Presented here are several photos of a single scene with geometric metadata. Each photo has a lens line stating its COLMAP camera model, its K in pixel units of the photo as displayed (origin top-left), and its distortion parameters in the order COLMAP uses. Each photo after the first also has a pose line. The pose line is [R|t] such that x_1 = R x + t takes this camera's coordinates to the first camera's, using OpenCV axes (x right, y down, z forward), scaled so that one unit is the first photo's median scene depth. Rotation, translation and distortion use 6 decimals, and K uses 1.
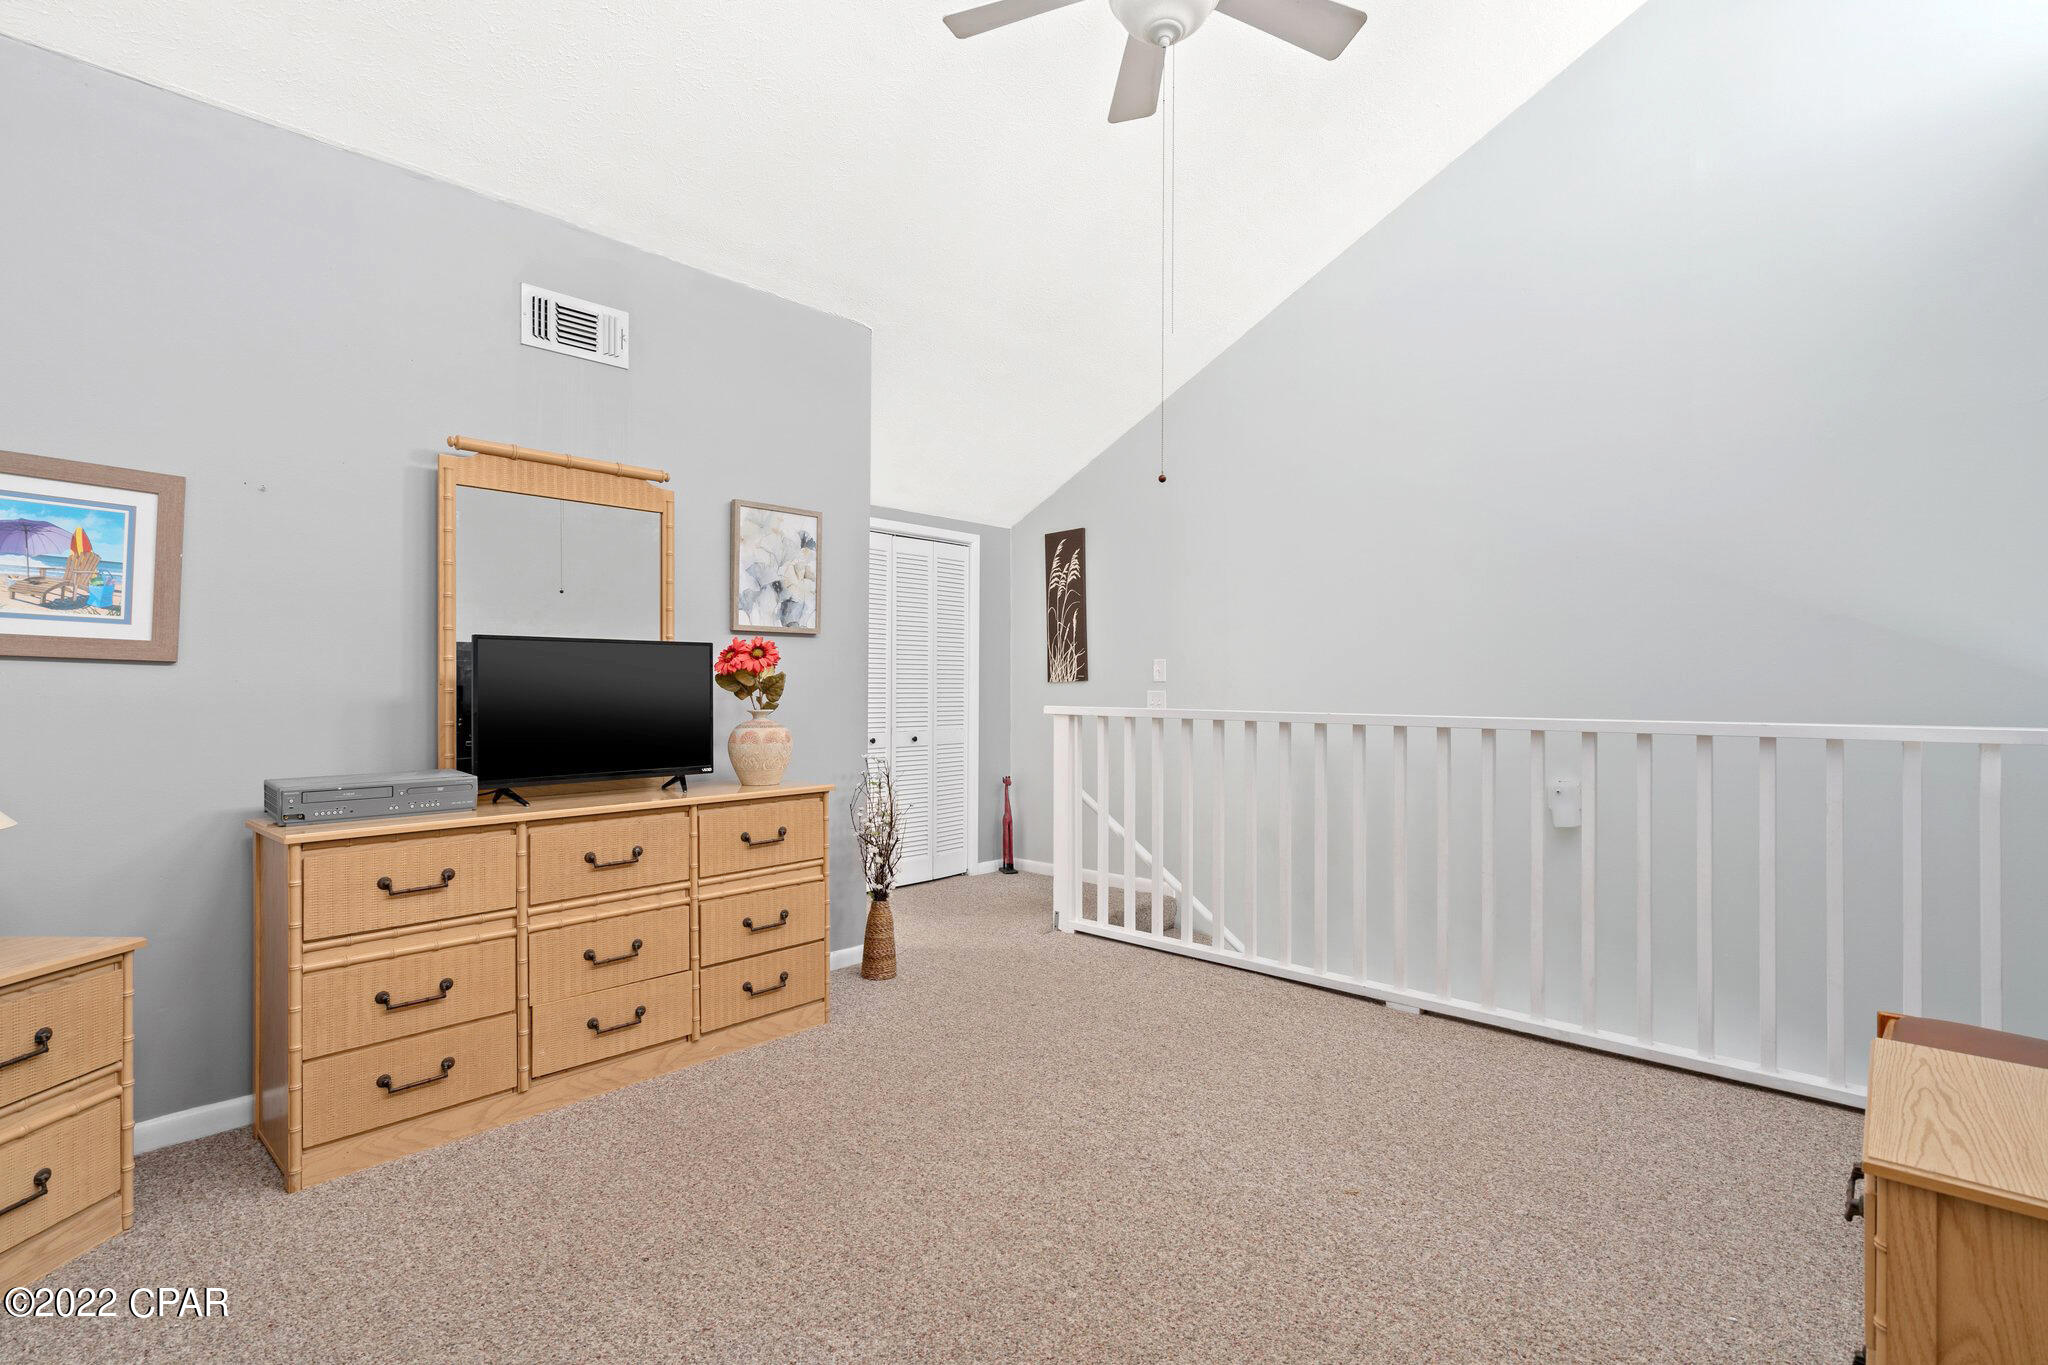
lens RADIAL K [[938.3, 0, 1028.8], [0, 938.3, 683.4], [0, 0, 1]] dist [-0.002263, 0.000885]
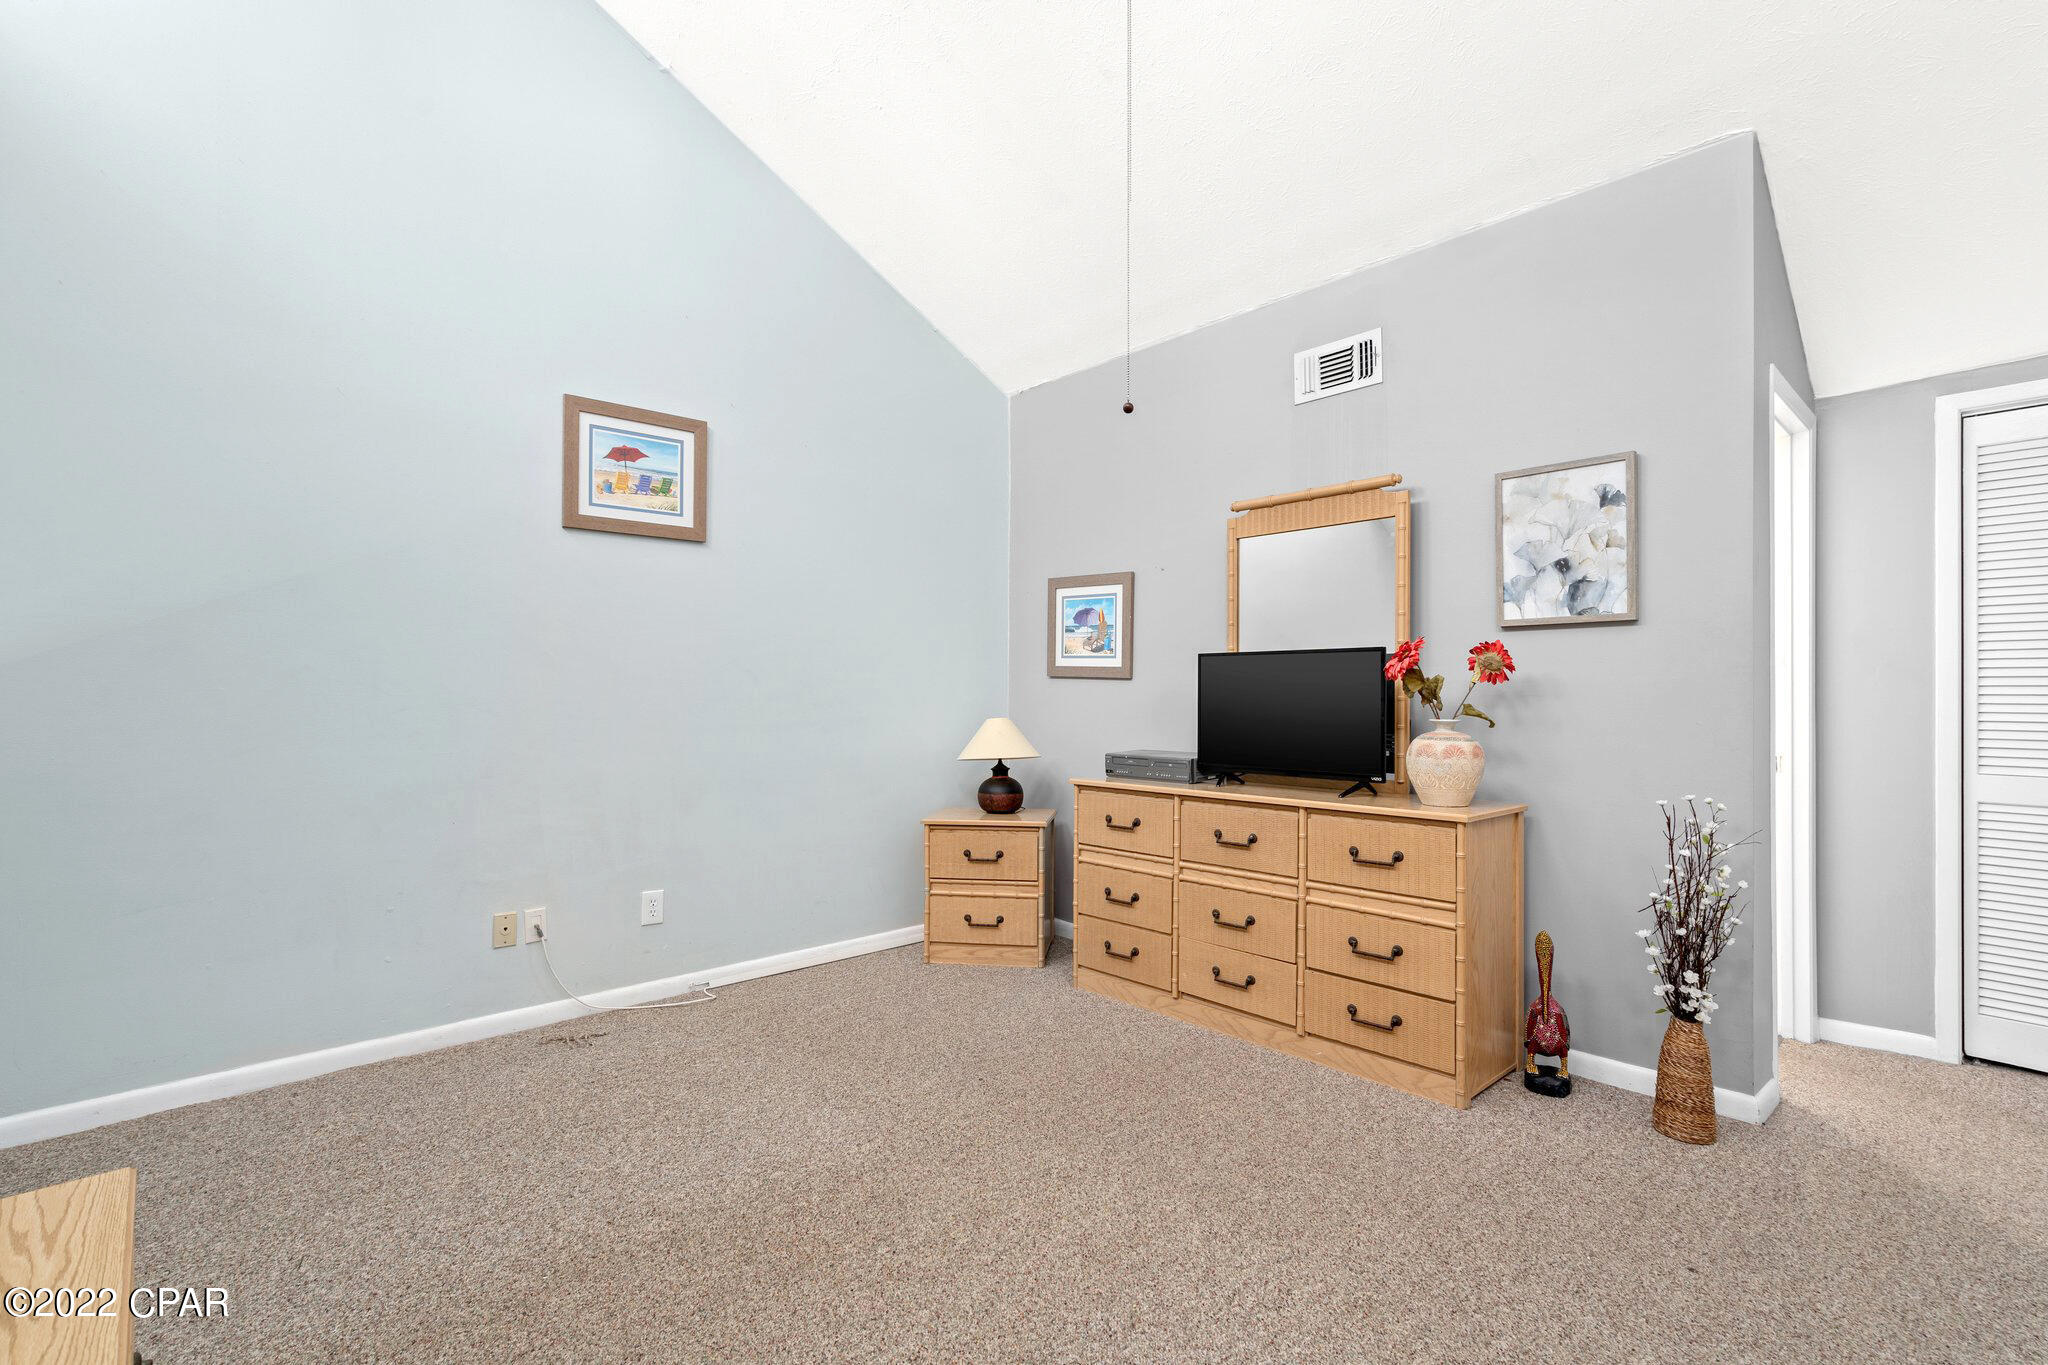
lens RADIAL K [[938.3, 0, 1029.0], [0, 938.3, 688.2], [0, 0, 1]] dist [-0.002263, 0.000885]
pose [[-0.073700, -0.004576, -0.997270, 0.665923], [0.002618, 0.999985, -0.004782, 0.002488], [0.997277, -0.002963, -0.073687, 0.741845]]
